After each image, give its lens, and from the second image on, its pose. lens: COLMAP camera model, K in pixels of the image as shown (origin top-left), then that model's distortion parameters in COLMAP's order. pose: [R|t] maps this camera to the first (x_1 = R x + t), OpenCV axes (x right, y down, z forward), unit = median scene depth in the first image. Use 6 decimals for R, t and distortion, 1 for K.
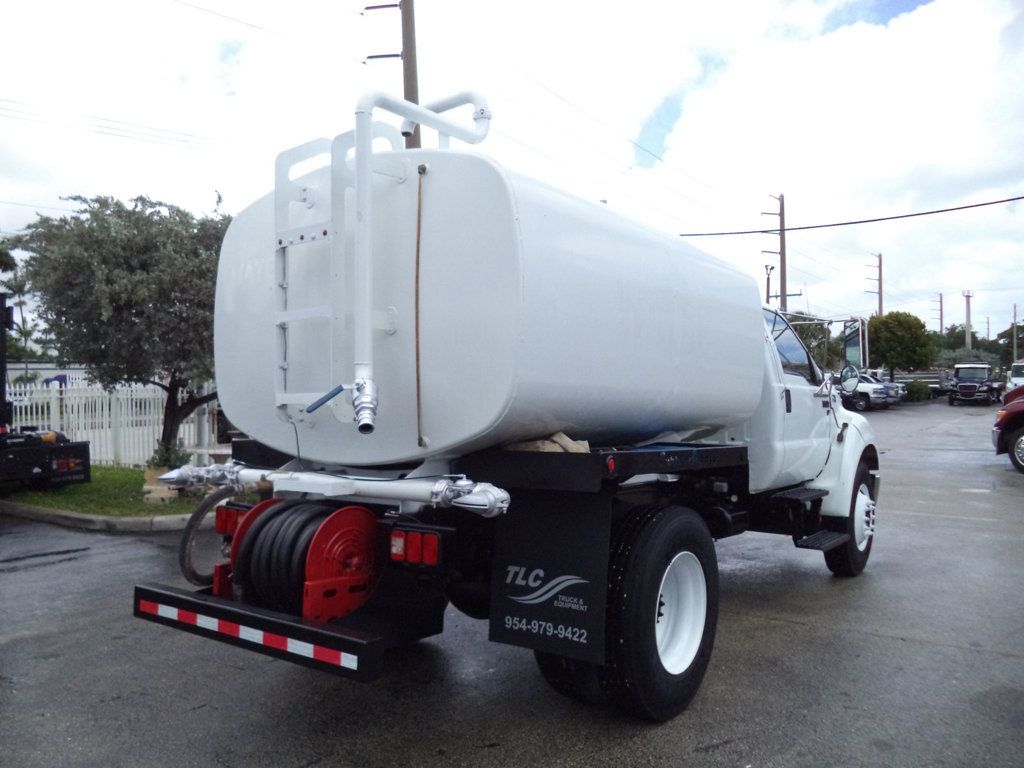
lens RADIAL K [[842.7, 0, 512.0], [0, 842.7, 384.0], [0, 0, 1]] dist [-0.036852, -0.009117]
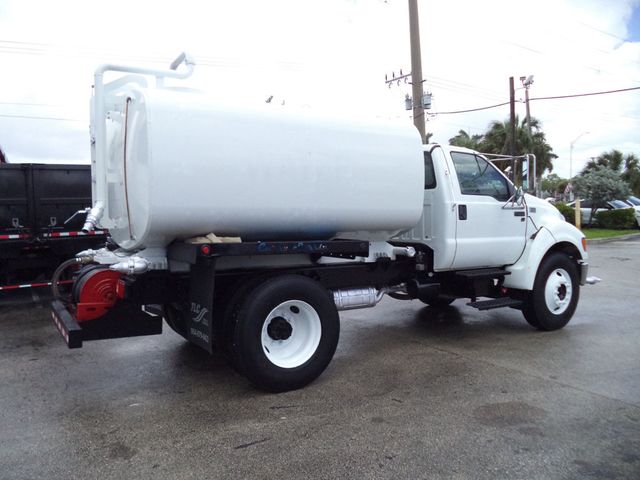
lens RADIAL K [[526.7, 0, 320.0], [0, 526.7, 240.0], [0, 0, 1]] dist [-0.036852, -0.009117]
pose [[0.926135, 0.002802, -0.377182, 0.725453], [0.023257, 0.997645, 0.064518, 0.003337], [0.376475, -0.068524, 0.923889, 0.008679]]
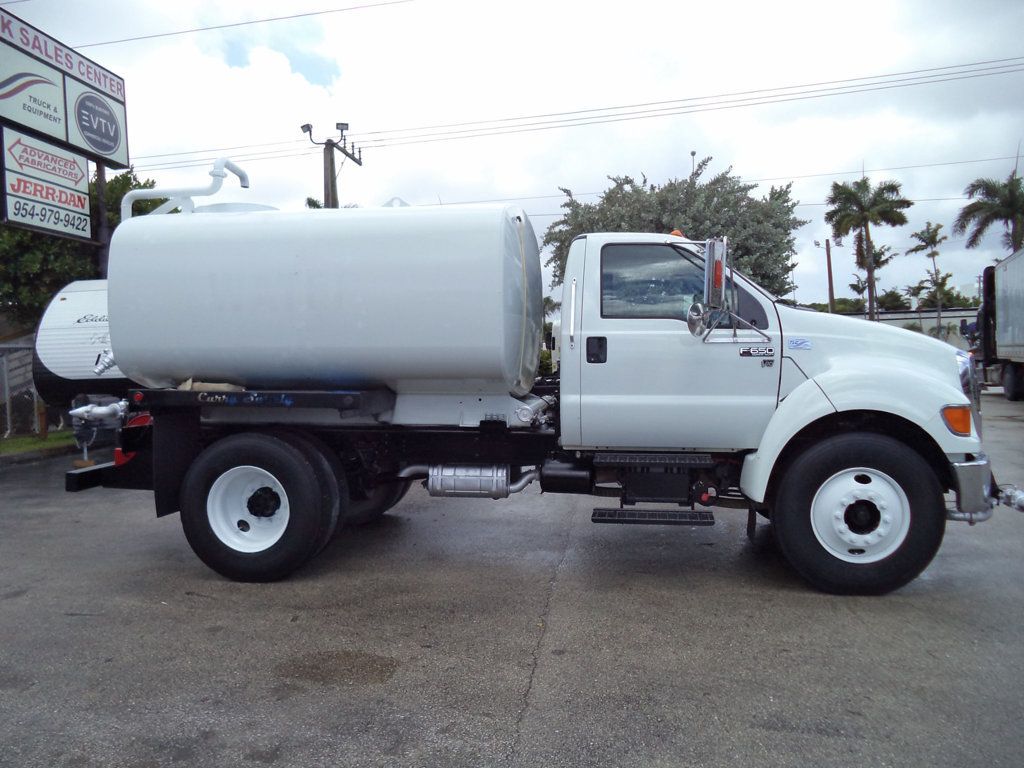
lens RADIAL K [[856.5, 0, 512.0], [0, 856.5, 384.0], [0, 0, 1]] dist [-0.004991, -0.020179]
pose [[0.439805, 0.021692, -0.897831, 1.776544], [0.034953, 0.998537, 0.041247, 0.024653], [0.897413, -0.049523, 0.438403, 0.839753]]
